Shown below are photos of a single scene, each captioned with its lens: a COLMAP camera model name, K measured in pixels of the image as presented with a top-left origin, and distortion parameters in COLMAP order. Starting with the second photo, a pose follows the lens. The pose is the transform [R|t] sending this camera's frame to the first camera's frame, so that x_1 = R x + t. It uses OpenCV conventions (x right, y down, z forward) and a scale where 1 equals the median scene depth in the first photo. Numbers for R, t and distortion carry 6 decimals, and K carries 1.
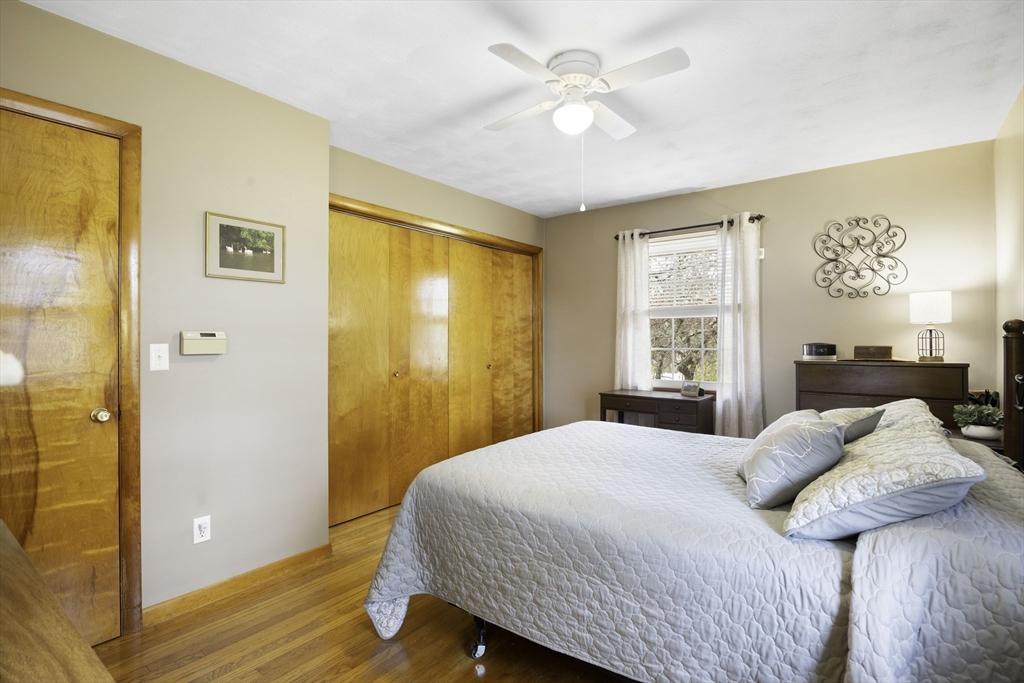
lens RADIAL K [[494.0, 0, 513.4], [0, 494.0, 340.5], [0, 0, 1]] dist [-0.003867, -0.000142]
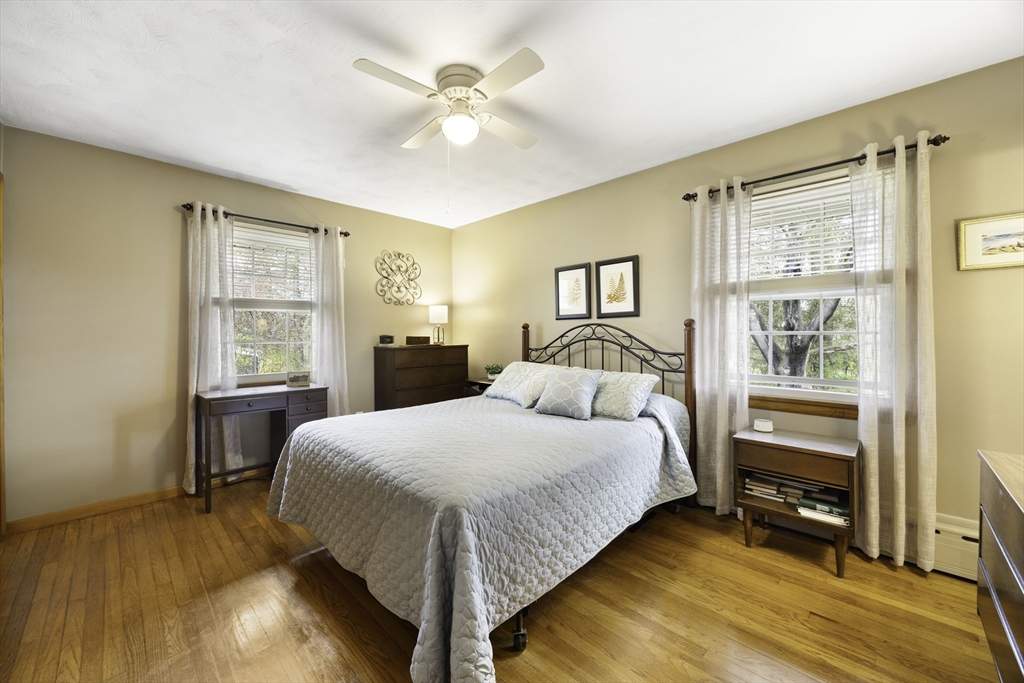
lens RADIAL K [[393.2, 0, 513.8], [0, 393.2, 334.8], [0, 0, 1]] dist [0.002580, 0.000191]
pose [[0.123794, -0.004250, 0.992299, -0.467991], [0.005458, 0.999979, 0.003602, 0.003481], [-0.992293, 0.004970, 0.123815, 0.494912]]
